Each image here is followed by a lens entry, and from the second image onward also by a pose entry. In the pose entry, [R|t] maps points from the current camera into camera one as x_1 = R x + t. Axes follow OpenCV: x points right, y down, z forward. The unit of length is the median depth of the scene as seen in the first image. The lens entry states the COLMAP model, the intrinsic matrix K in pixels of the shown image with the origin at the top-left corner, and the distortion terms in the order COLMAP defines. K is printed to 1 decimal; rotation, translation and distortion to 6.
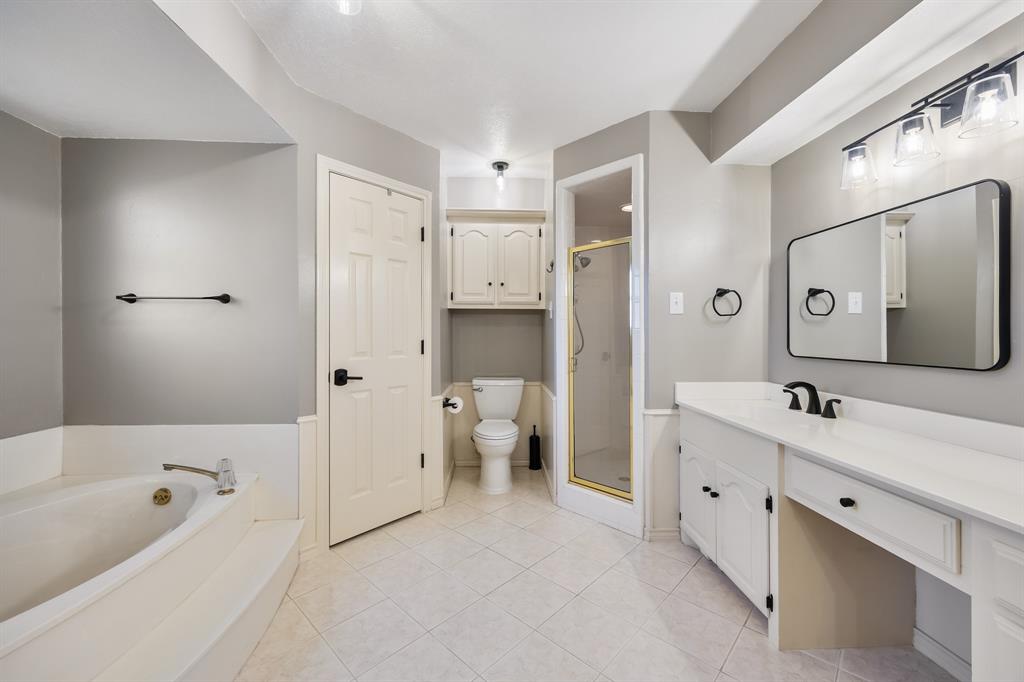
lens RADIAL K [[391.7, 0, 516.0], [0, 391.7, 335.3], [0, 0, 1]] dist [-0.000390, 0.000178]
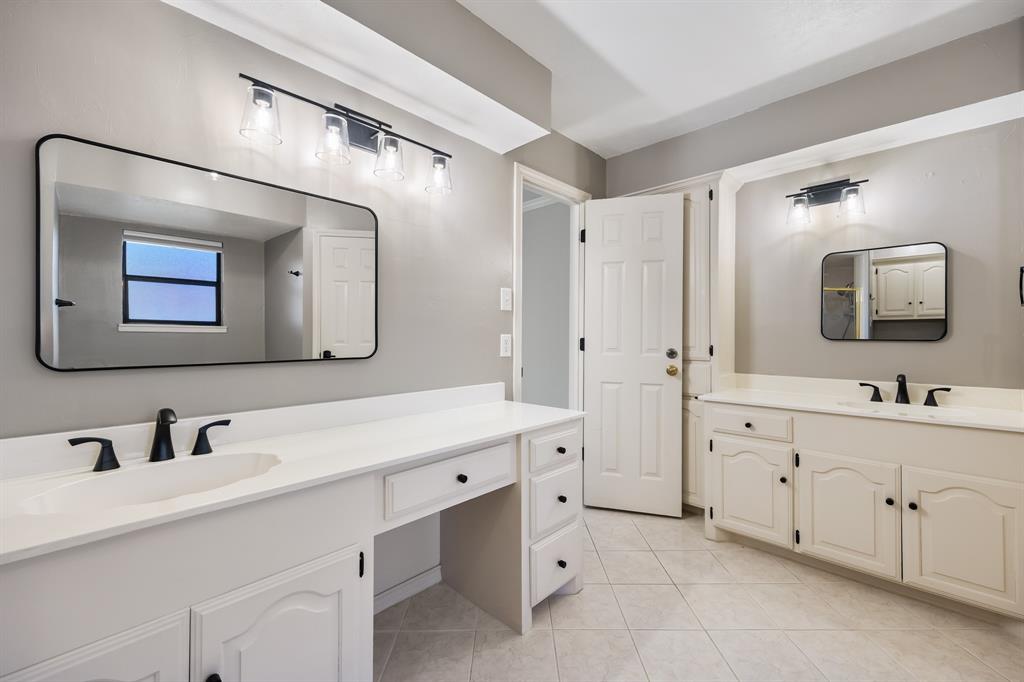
lens RADIAL K [[391.7, 0, 516.0], [0, 391.7, 335.3], [0, 0, 1]] dist [-0.000390, 0.000178]
pose [[-0.666265, -0.004612, 0.745701, -0.070430], [0.004552, 0.999937, 0.010252, 0.007525], [-0.745701, 0.010225, -0.666202, 1.371444]]
